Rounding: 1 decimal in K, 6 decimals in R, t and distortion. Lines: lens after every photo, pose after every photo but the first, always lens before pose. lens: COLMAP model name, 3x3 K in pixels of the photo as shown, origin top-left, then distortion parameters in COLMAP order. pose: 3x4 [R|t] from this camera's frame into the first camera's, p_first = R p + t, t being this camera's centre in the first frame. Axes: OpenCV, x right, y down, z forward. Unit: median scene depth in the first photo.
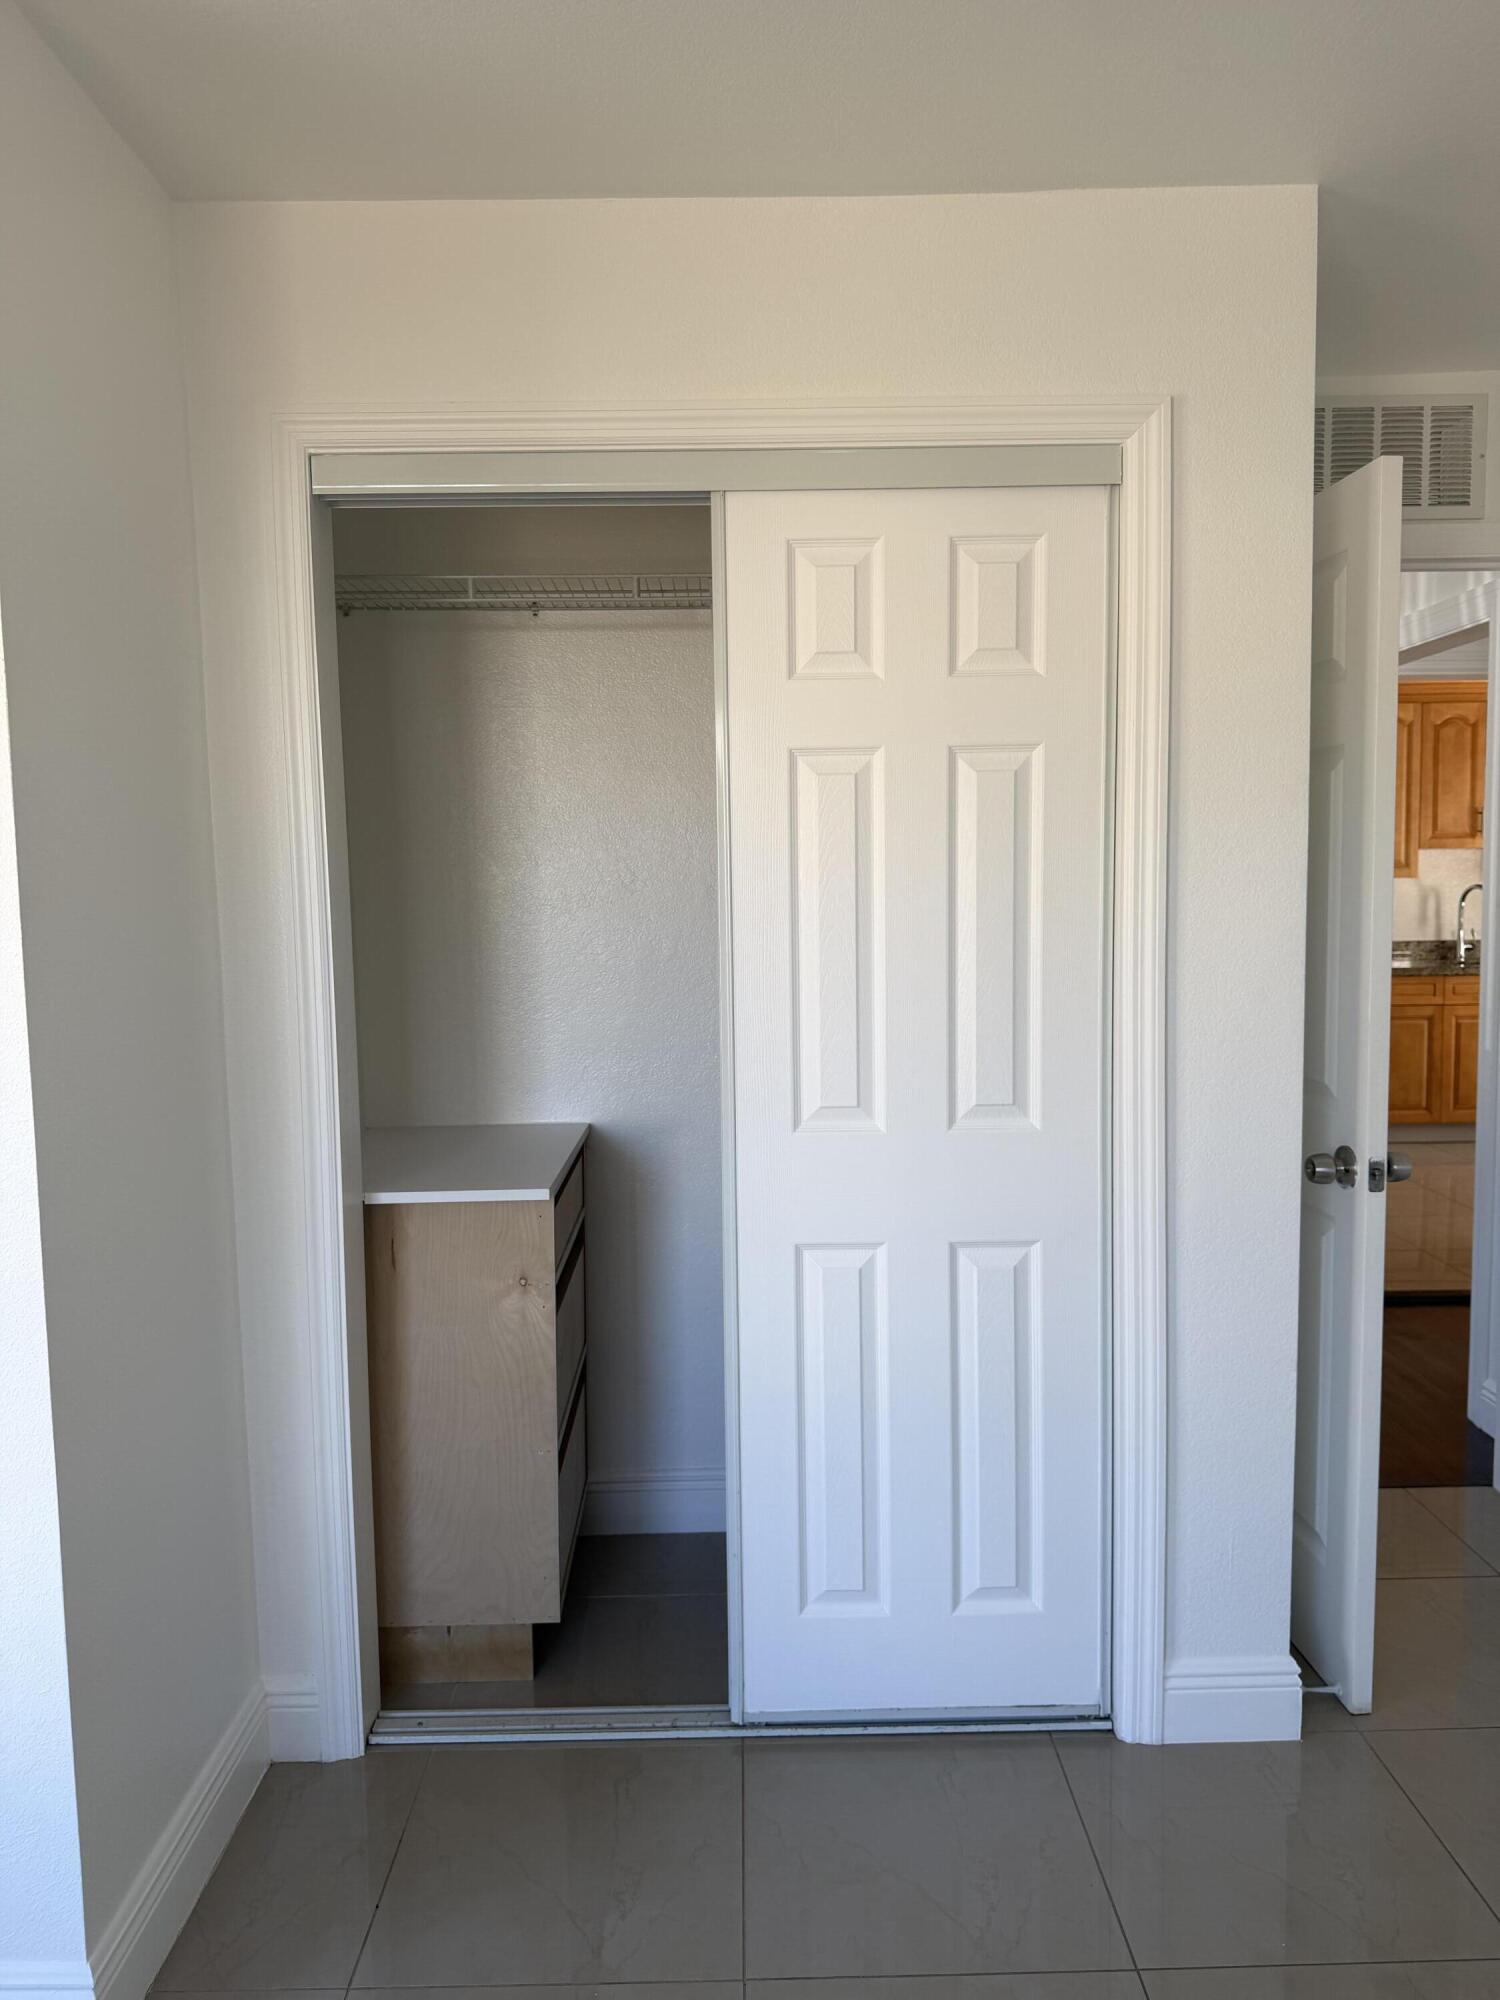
lens RADIAL K [[1412.8, 0, 757.7], [0, 1412.8, 999.4], [0, 0, 1]] dist [-0.003227, 0.002344]
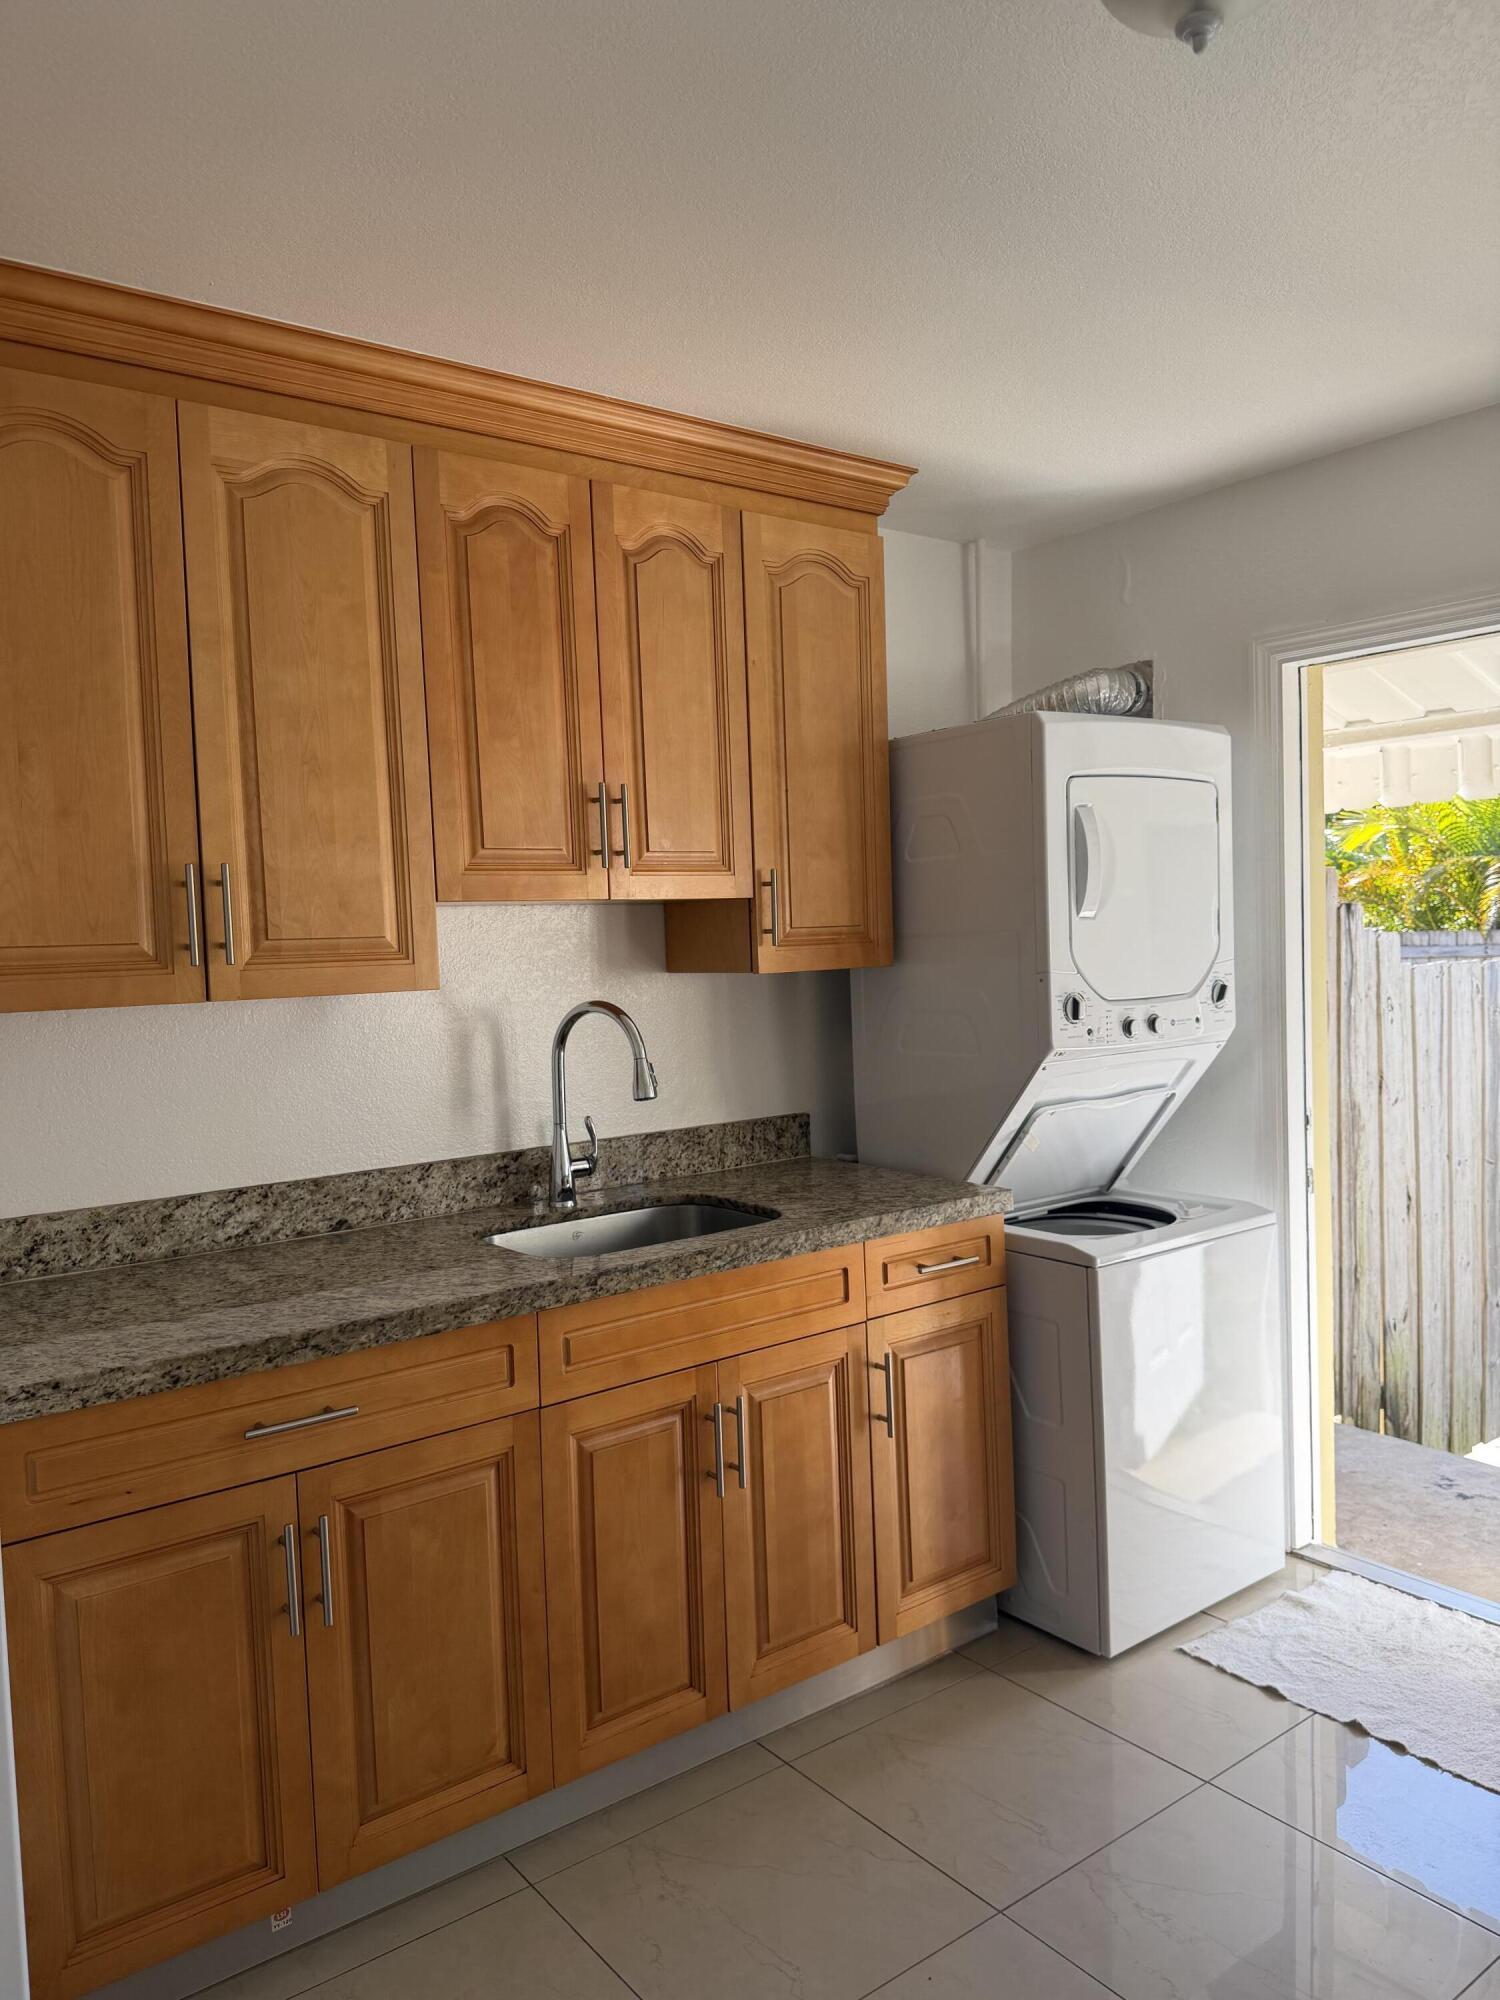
lens RADIAL K [[1391.4, 0, 747.4], [0, 1391.4, 1007.7], [0, 0, 1]] dist [0.176061, -0.372833]
pose [[0.804104, -0.040587, 0.593101, 0.334691], [0.071059, 0.997076, -0.028107, -0.068219], [-0.590226, 0.064746, 0.804637, 0.702000]]
